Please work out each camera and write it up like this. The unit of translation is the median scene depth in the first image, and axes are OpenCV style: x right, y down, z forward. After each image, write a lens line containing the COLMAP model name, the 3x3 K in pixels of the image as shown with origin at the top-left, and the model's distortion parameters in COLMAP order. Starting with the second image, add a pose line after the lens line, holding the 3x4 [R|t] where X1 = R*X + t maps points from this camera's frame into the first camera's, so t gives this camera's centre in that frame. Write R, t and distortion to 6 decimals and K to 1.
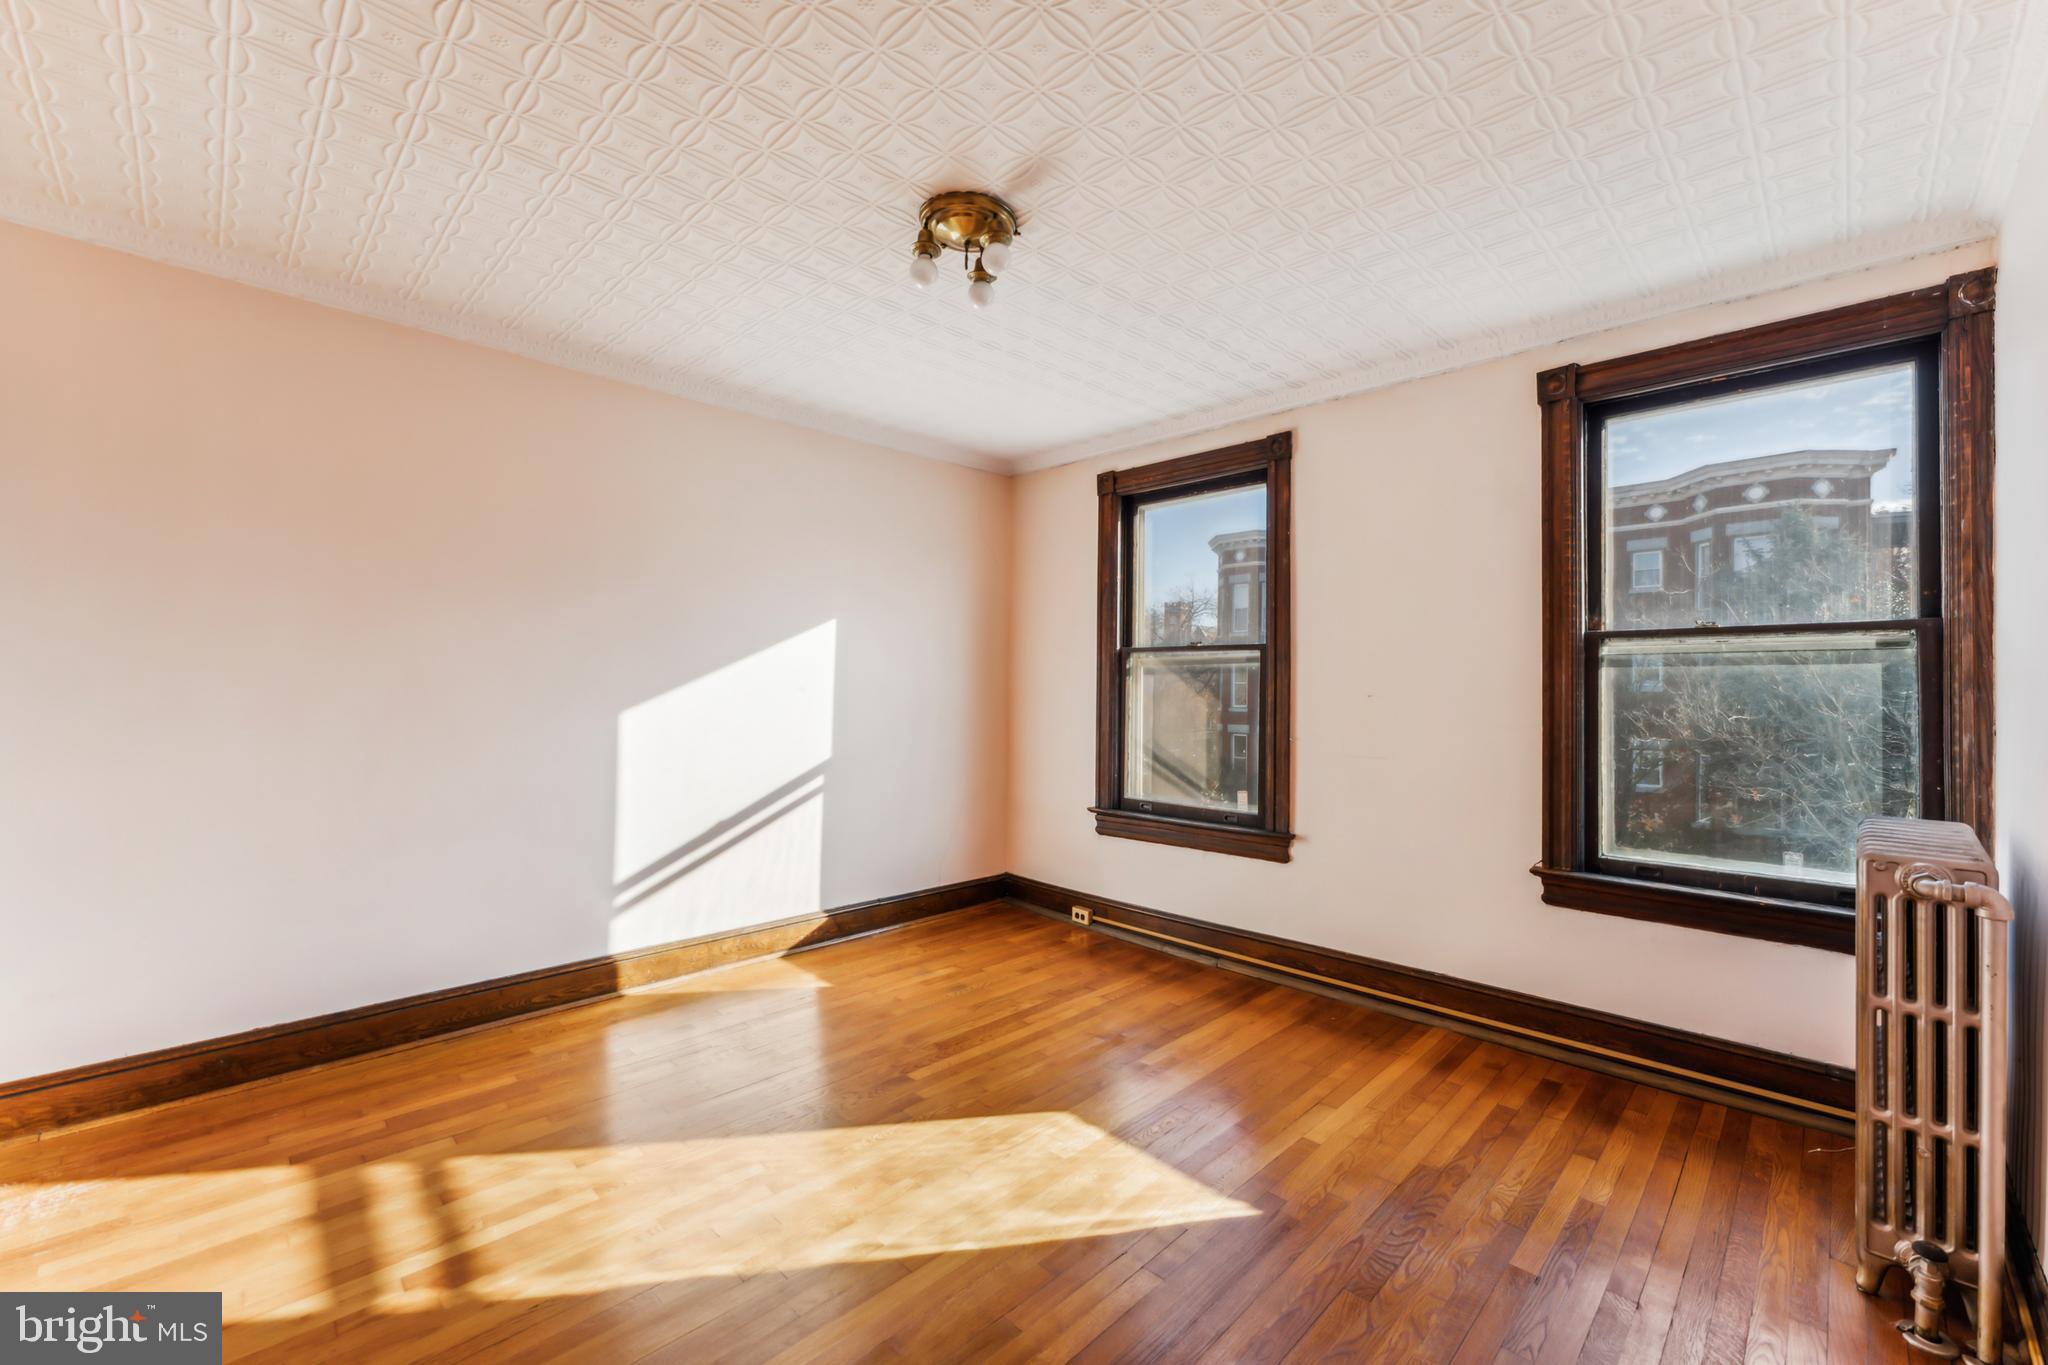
lens RADIAL K [[827.5, 0, 1038.9], [0, 827.5, 686.0], [0, 0, 1]] dist [-0.001572, 0.000179]
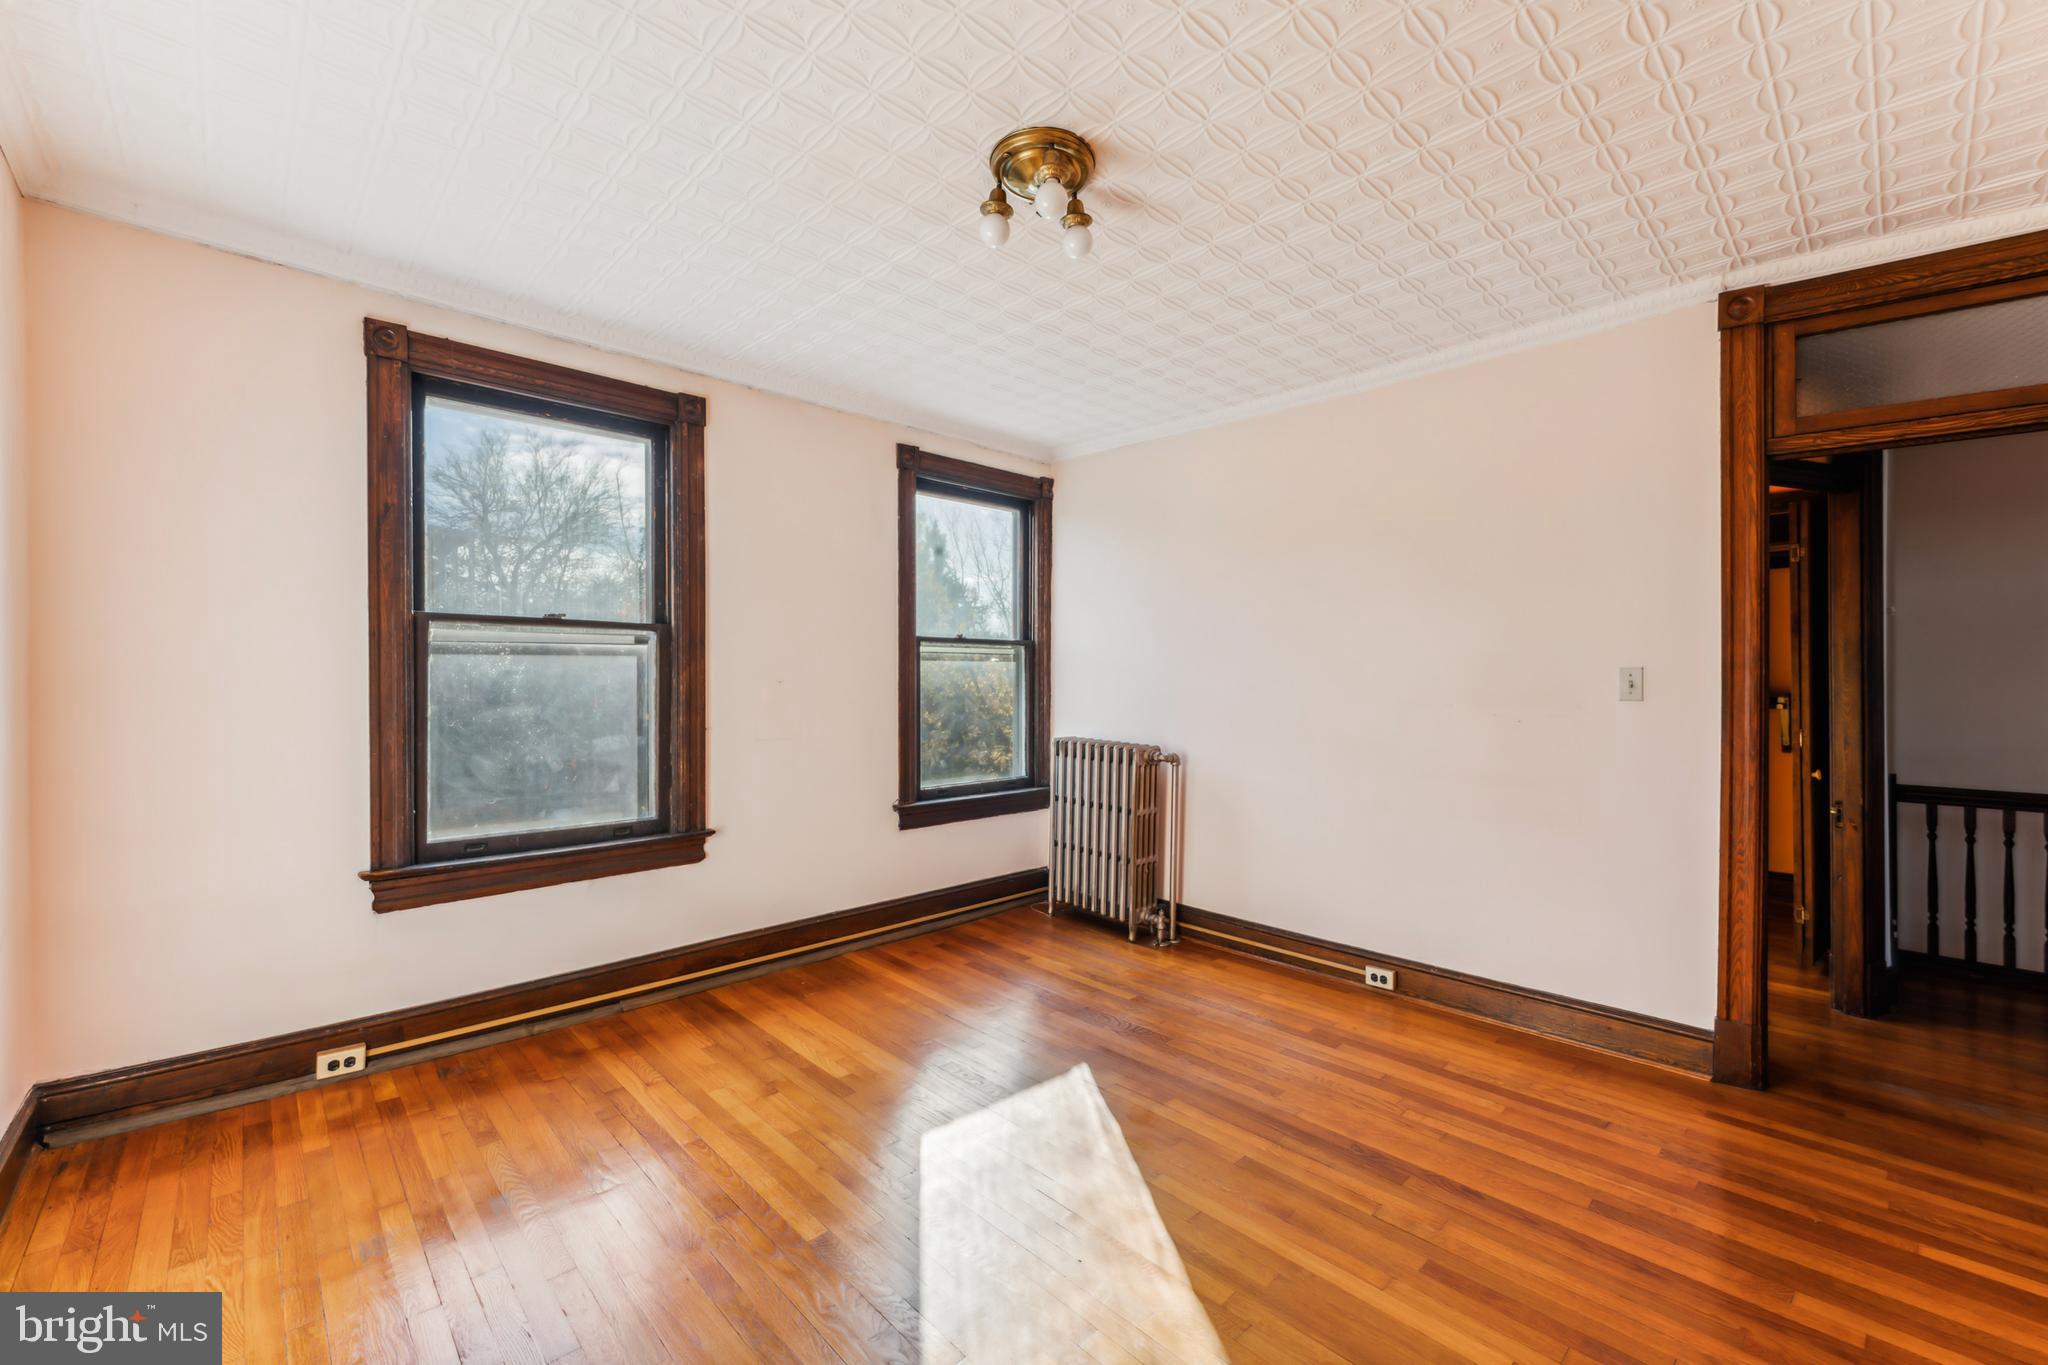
lens RADIAL K [[827.5, 0, 1024.9], [0, 827.5, 695.1], [0, 0, 1]] dist [-0.001572, 0.000179]
pose [[0.036283, -0.026078, 0.999001, -0.618203], [-0.006005, 0.999636, 0.026313, -0.000498], [-0.999324, -0.006953, 0.036113, 0.601482]]
